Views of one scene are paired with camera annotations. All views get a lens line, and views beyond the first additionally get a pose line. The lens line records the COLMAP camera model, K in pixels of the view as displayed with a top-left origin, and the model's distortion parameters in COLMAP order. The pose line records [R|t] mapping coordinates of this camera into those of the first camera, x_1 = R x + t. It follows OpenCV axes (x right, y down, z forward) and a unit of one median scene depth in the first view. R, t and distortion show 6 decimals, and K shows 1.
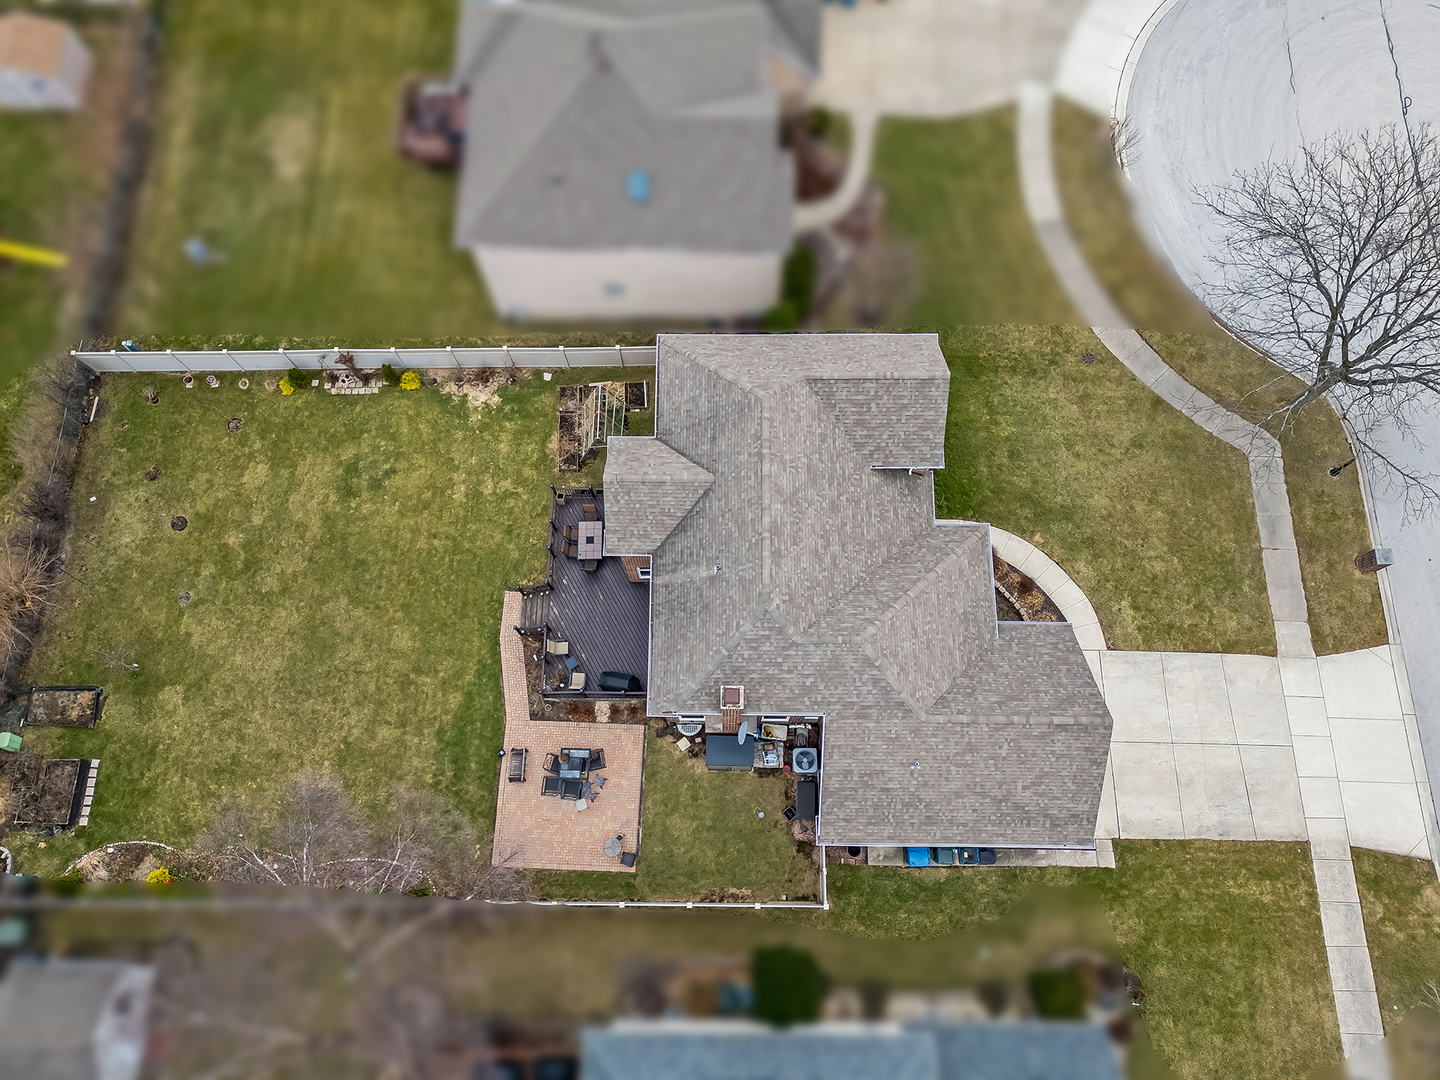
lens RADIAL K [[1016.7, 0, 716.8], [0, 1016.7, 550.0], [0, 0, 1]] dist [0.096789, -0.100392]
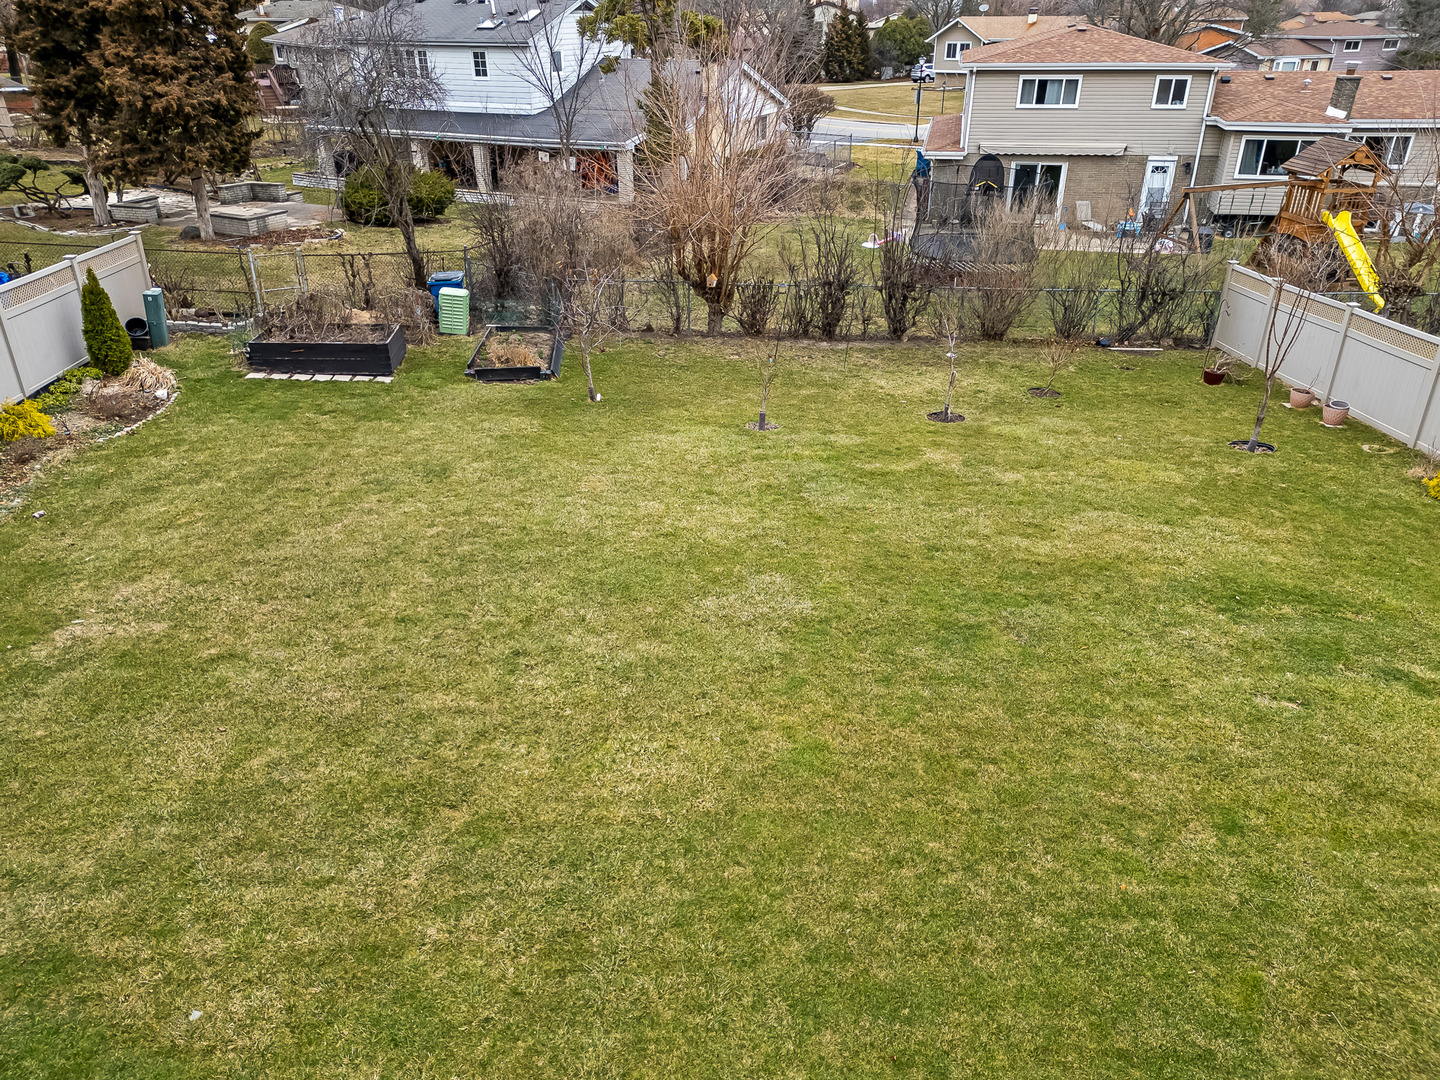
lens RADIAL K [[1016.7, 0, 716.8], [0, 1016.7, 550.0], [0, 0, 1]] dist [0.096789, -0.100392]
pose [[0.062600, 0.469293, -0.880821, -0.147207], [-0.956654, 0.279722, 0.081044, 0.046743], [0.284418, 0.837567, 0.466462, 0.876895]]
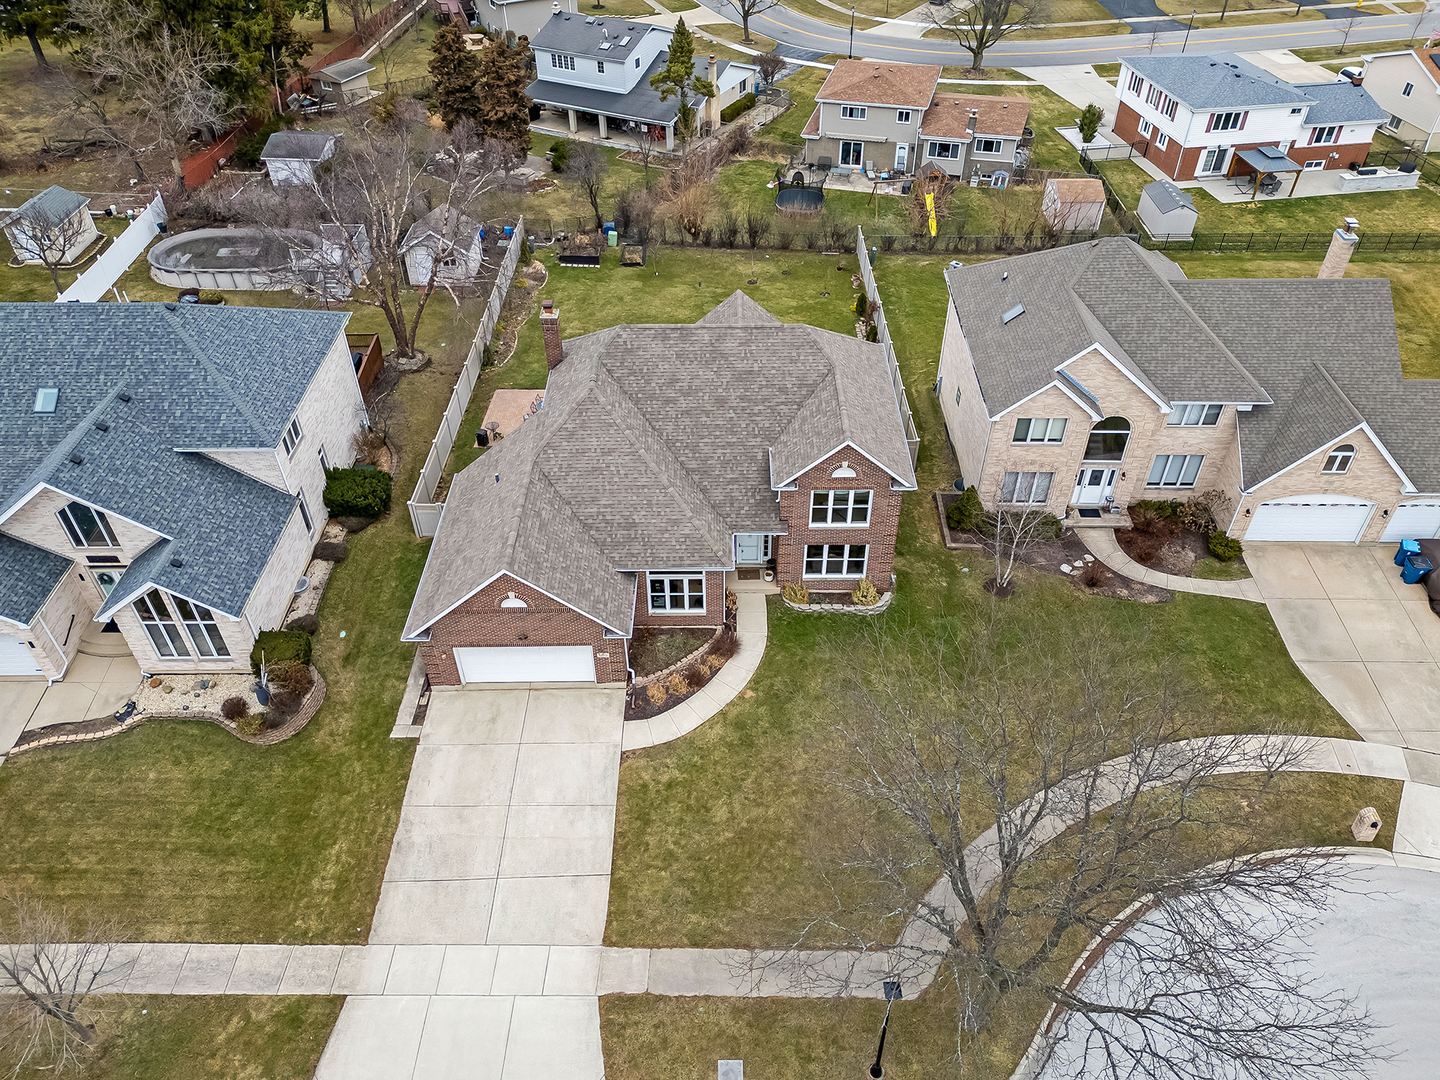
lens RADIAL K [[1023.8, 0, 717.5], [0, 1023.8, 545.3], [0, 0, 1]] dist [0.100688, -0.126784]
pose [[0.004817, 0.659194, -0.751957, 0.913272], [-0.958000, 0.218653, 0.185543, -0.181952], [0.286726, 0.719481, 0.632562, 0.330566]]
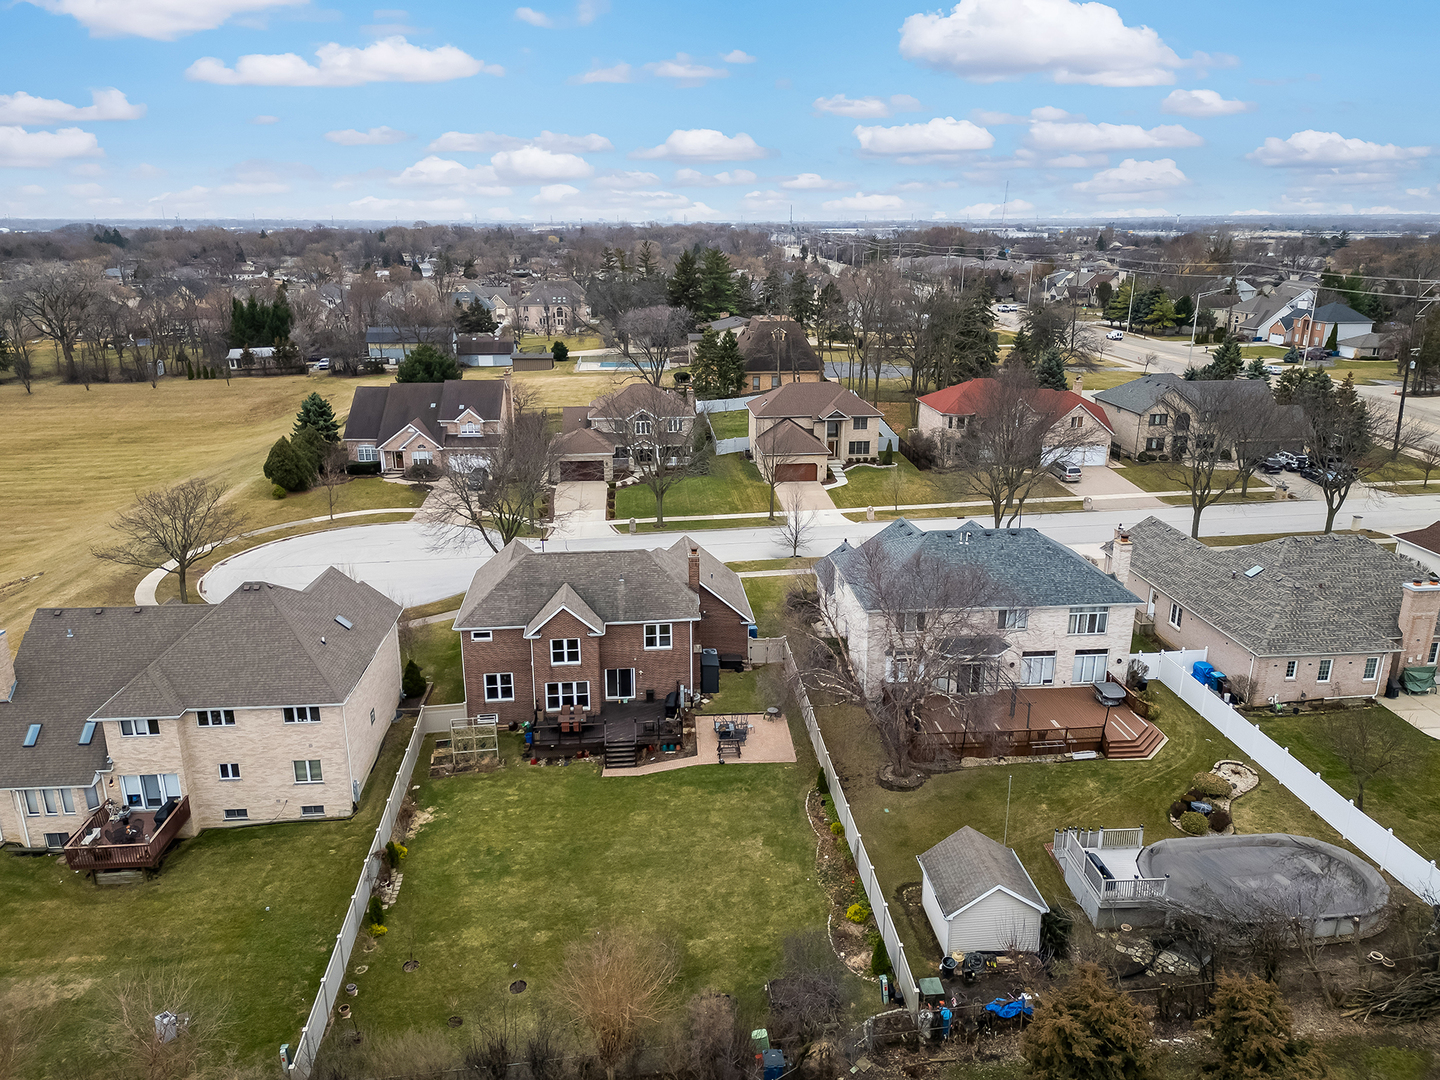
lens RADIAL K [[1023.8, 0, 717.5], [0, 1023.8, 545.3], [0, 0, 1]] dist [0.100688, -0.126784]
pose [[-0.100296, -0.295590, 0.950036, -1.407371], [0.956076, 0.235691, 0.174265, -0.119905], [-0.275426, 0.925784, 0.258967, 0.343998]]
